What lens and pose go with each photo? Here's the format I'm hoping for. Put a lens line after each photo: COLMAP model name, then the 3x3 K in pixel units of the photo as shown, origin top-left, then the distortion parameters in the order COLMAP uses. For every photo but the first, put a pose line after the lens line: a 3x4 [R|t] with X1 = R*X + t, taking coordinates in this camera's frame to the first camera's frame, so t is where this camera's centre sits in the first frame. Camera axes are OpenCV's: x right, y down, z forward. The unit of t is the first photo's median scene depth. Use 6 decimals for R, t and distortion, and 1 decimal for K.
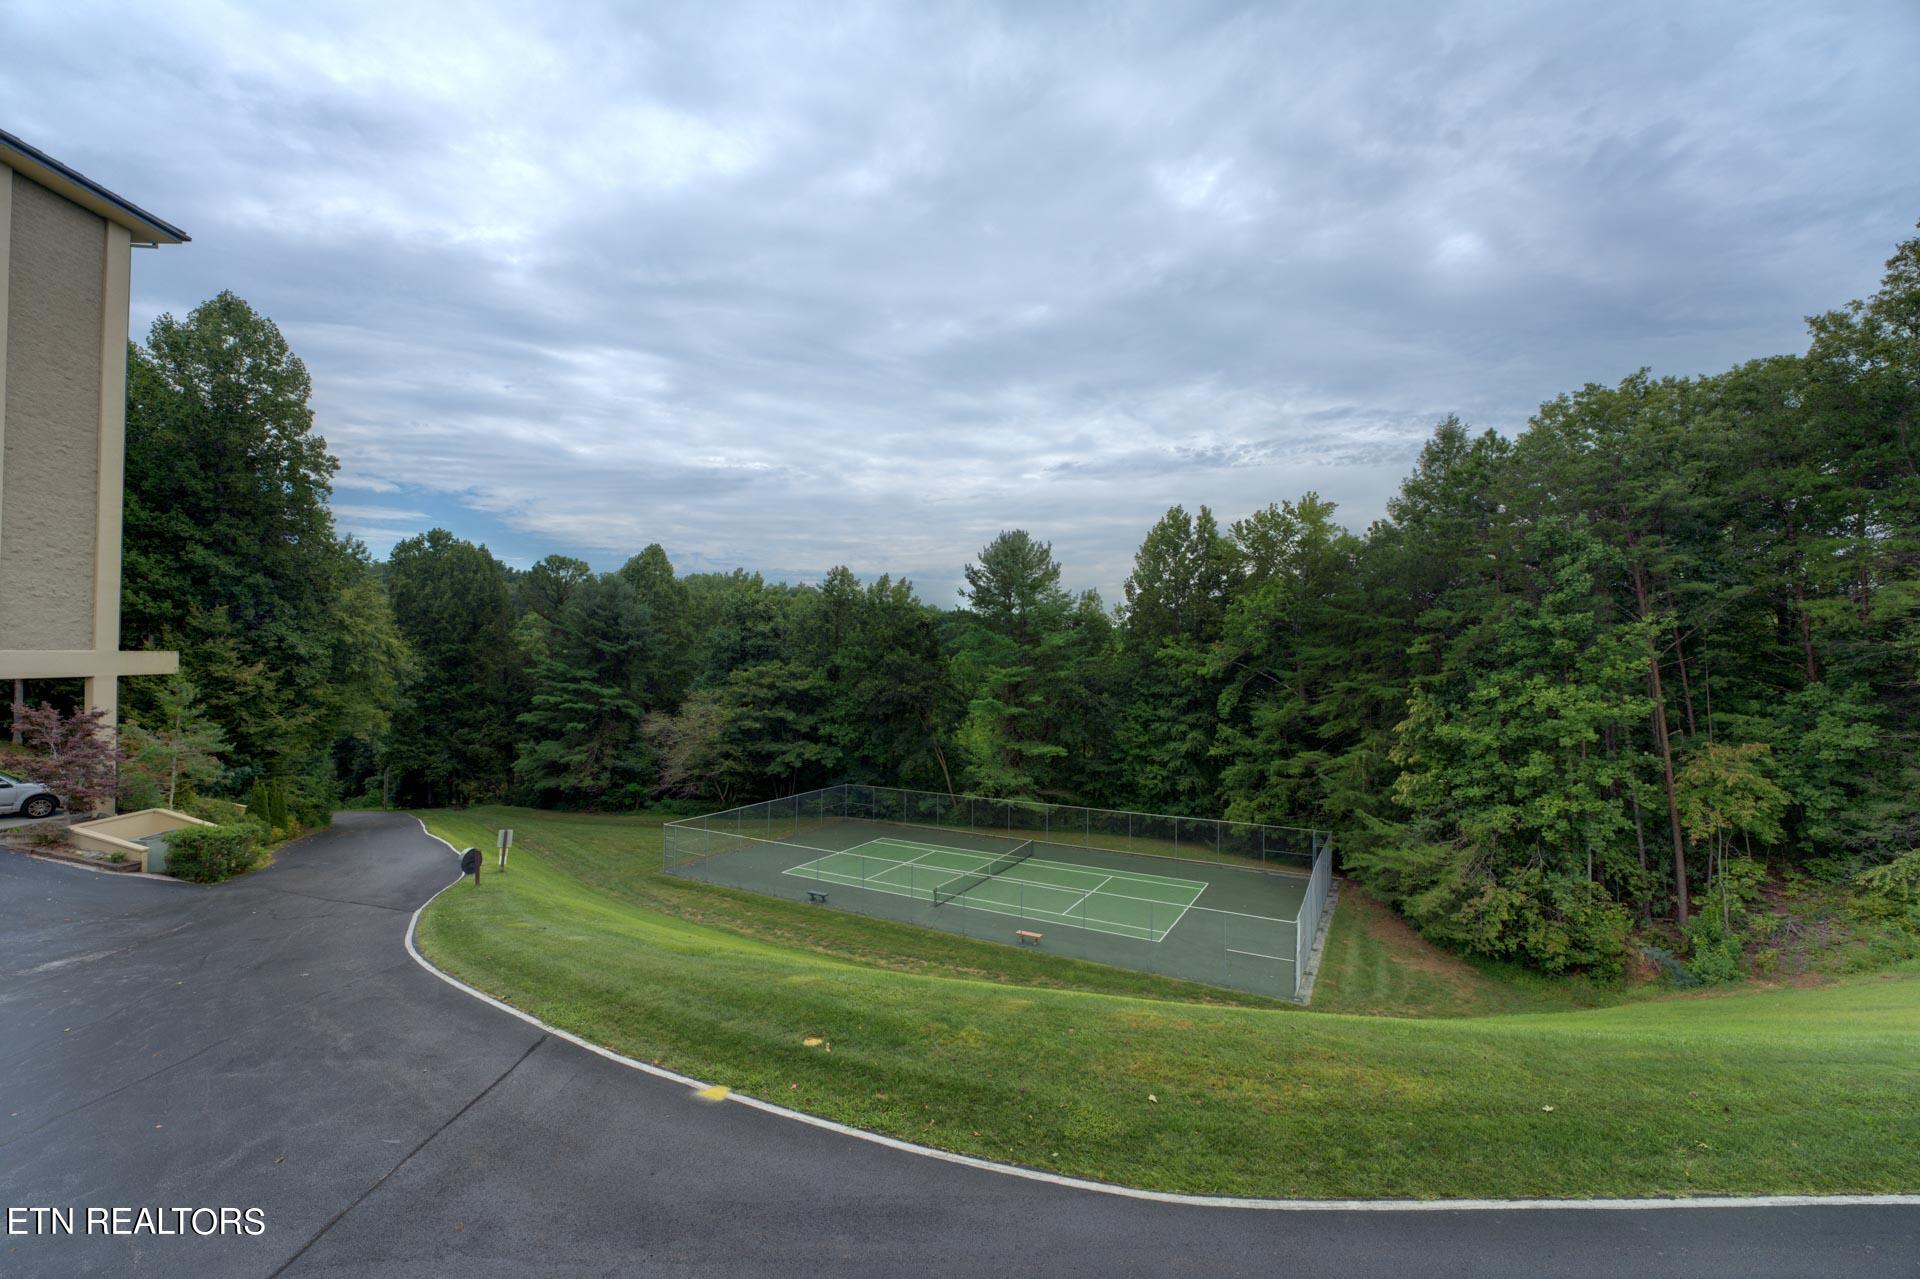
lens RADIAL K [[776.4, 0, 960.0], [0, 776.4, 639.5], [0, 0, 1]] dist [-0.024767, 0.000477]
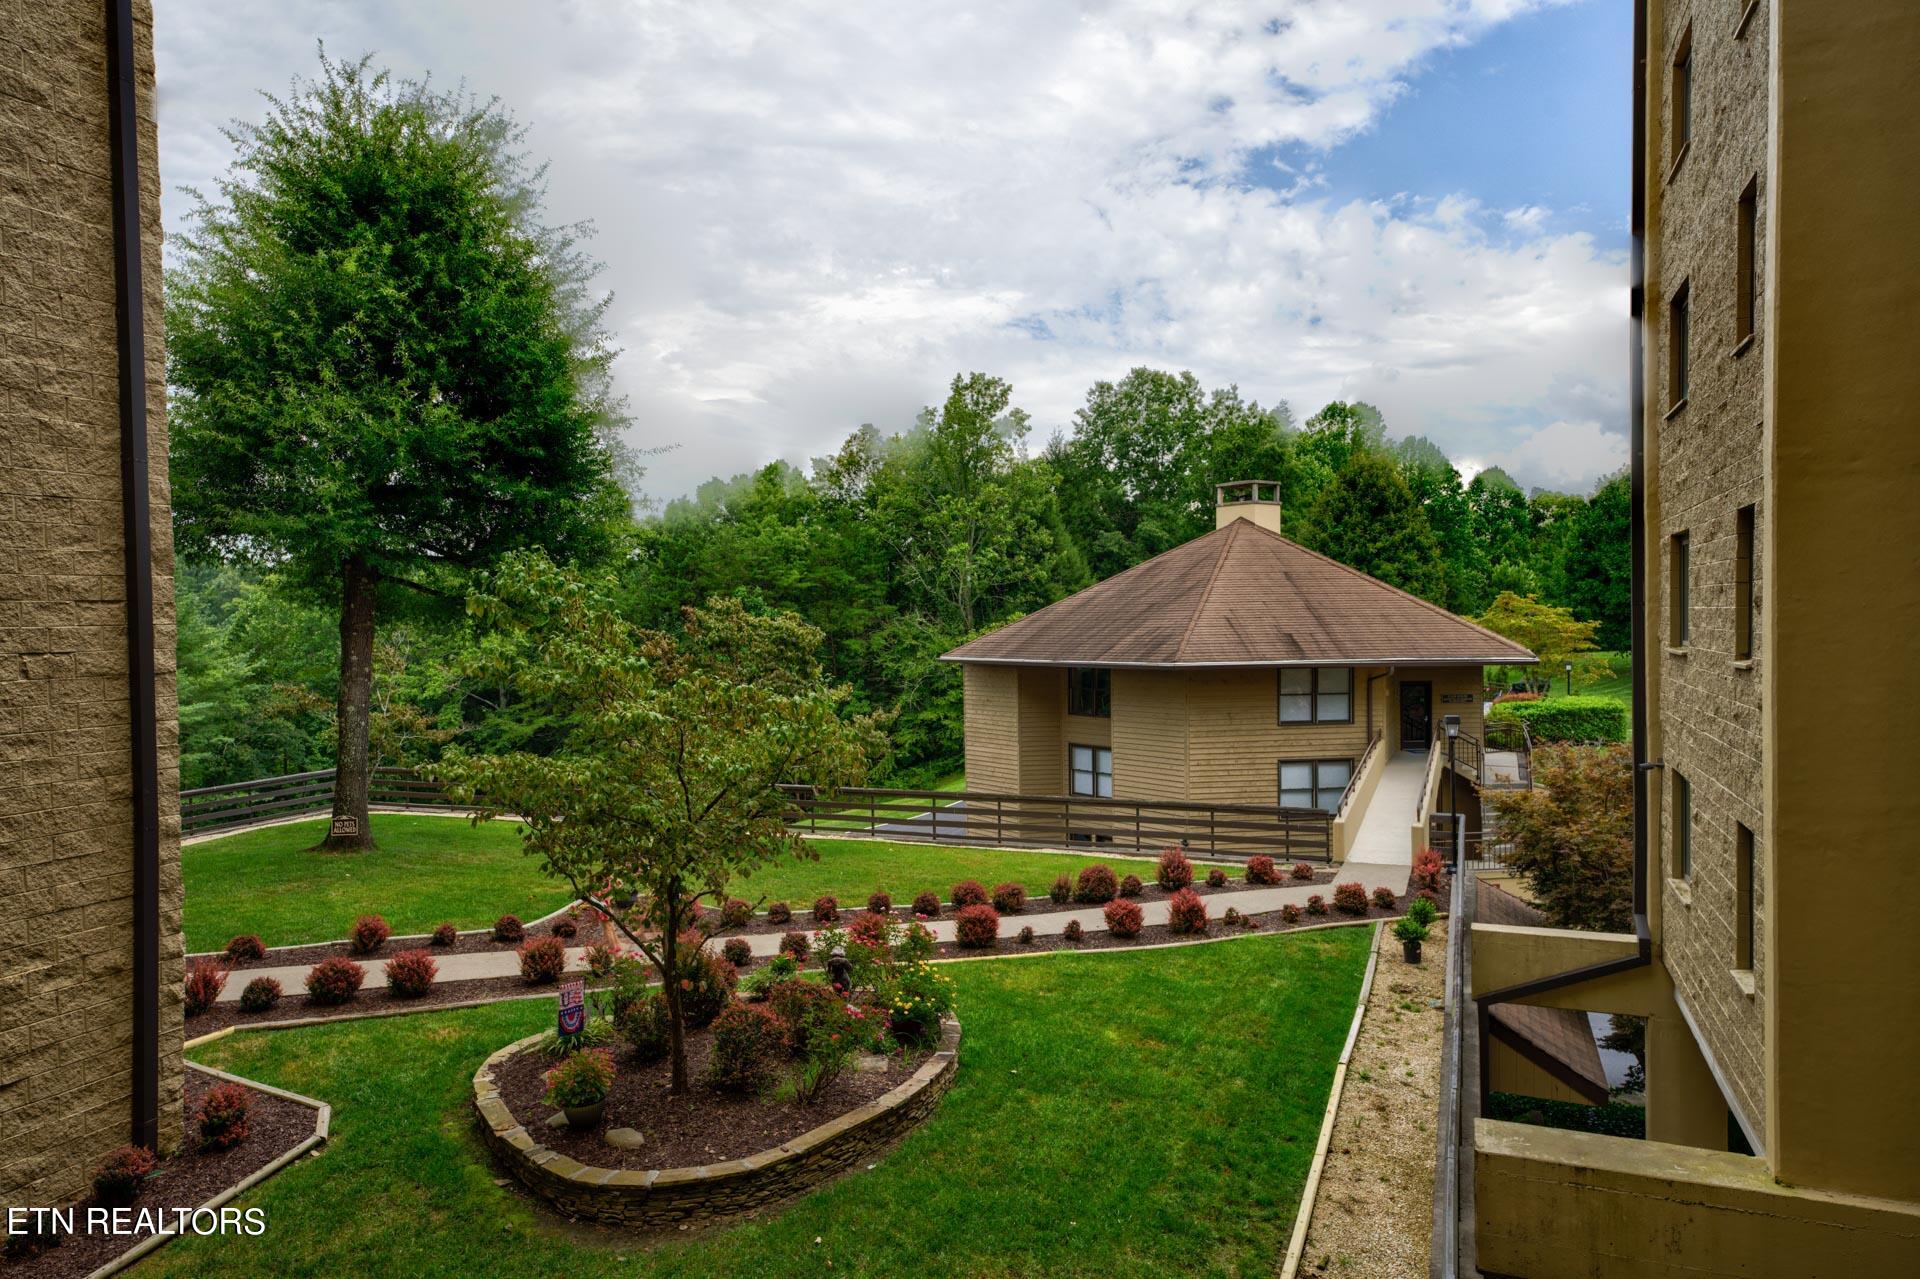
lens RADIAL K [[1243.0, 0, 960.0], [0, 1243.0, 639.5], [0, 0, 1]] dist [0.022910, -0.003894]
pose [[0.421022, -0.033136, 0.906445, -0.433419], [0.002680, 0.999374, 0.035288, -0.042675], [-0.907046, -0.012428, 0.420847, -0.162216]]
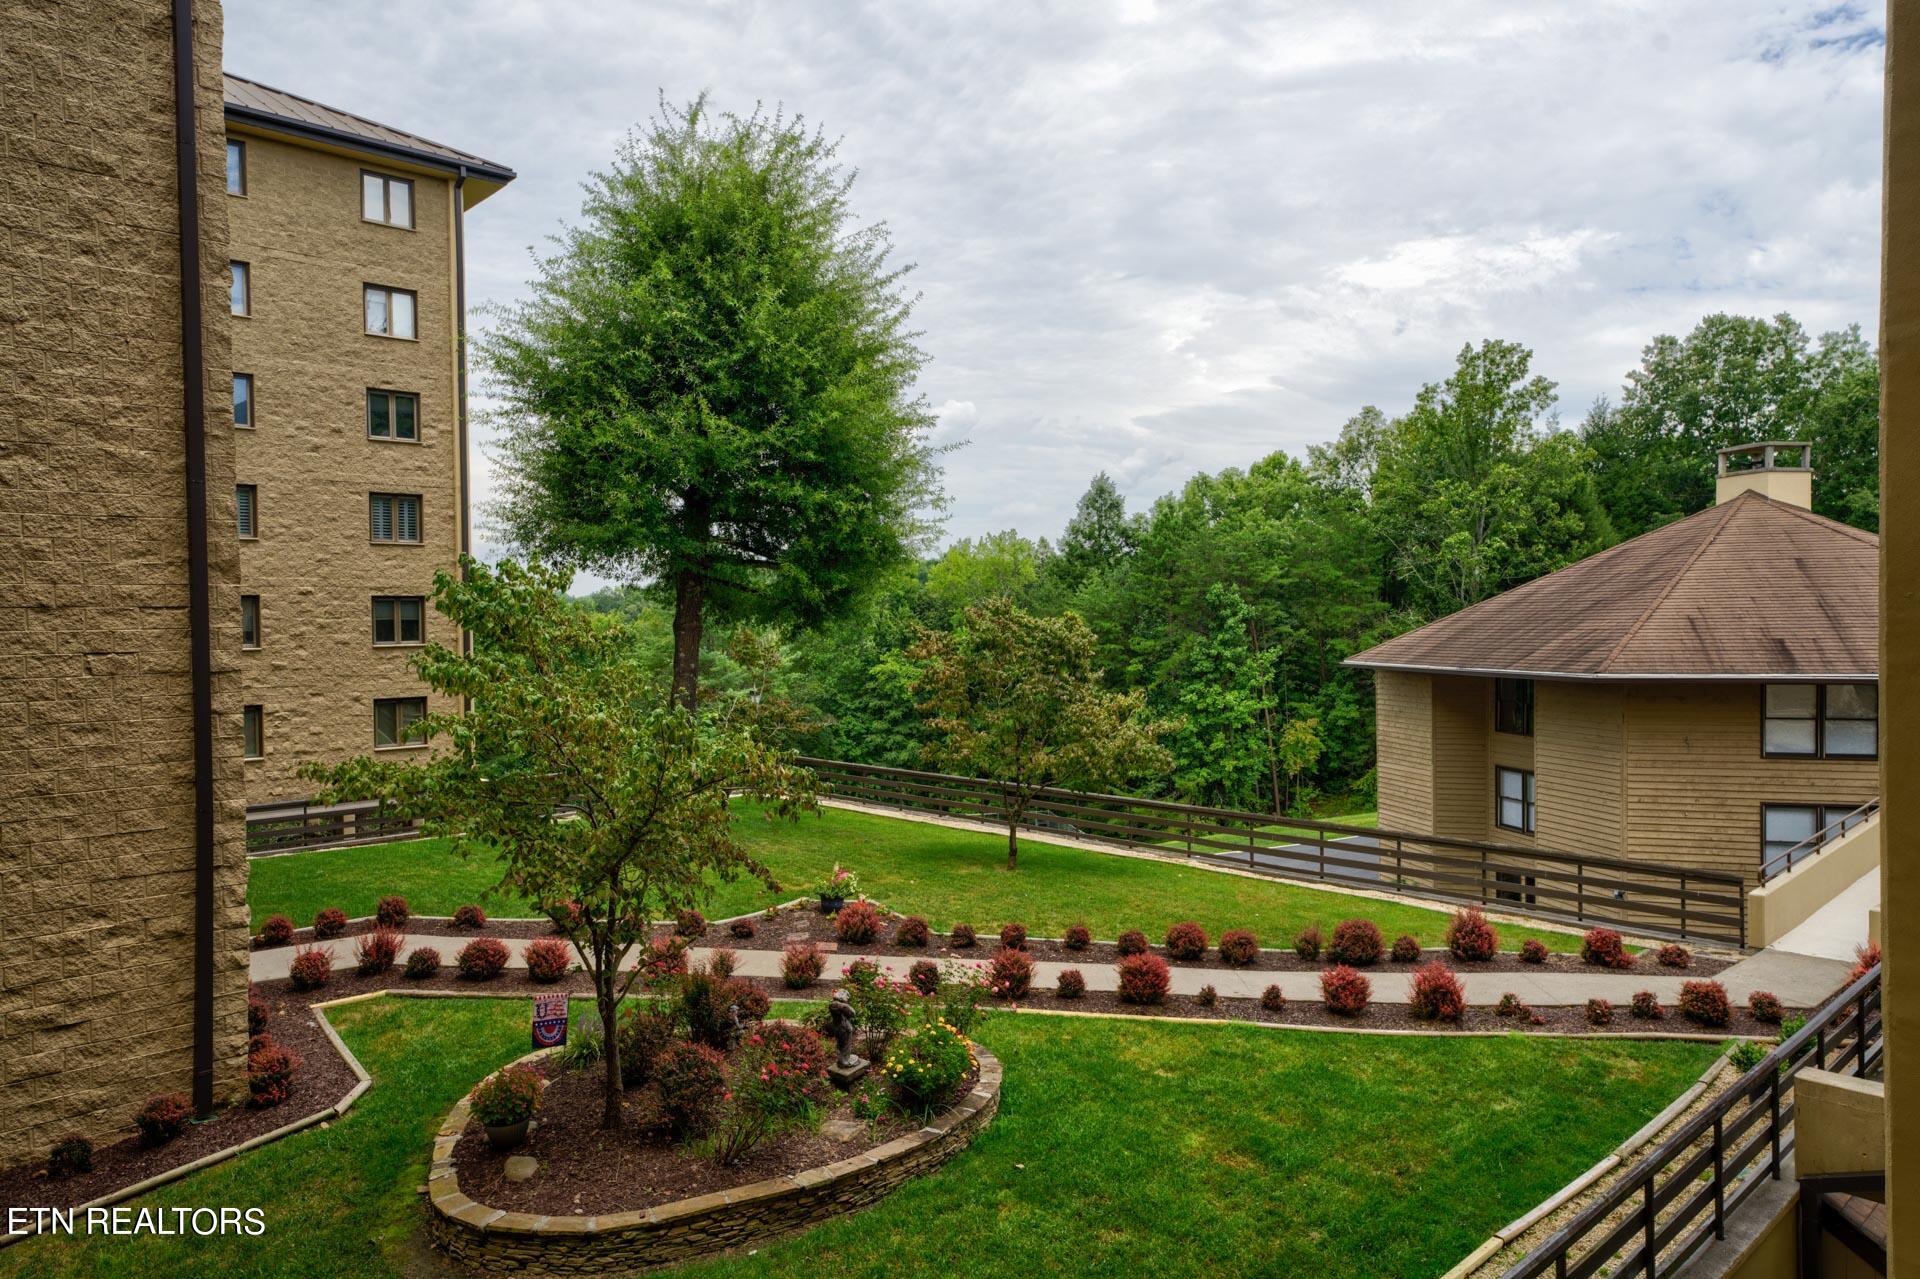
lens RADIAL K [[1243.0, 0, 960.0], [0, 1243.0, 639.5], [0, 0, 1]] dist [0.022910, -0.003894]
pose [[0.765213, -0.029769, 0.643089, -0.390991], [0.009258, 0.999336, 0.035244, -0.042795], [-0.643711, -0.021015, 0.764980, -0.189721]]
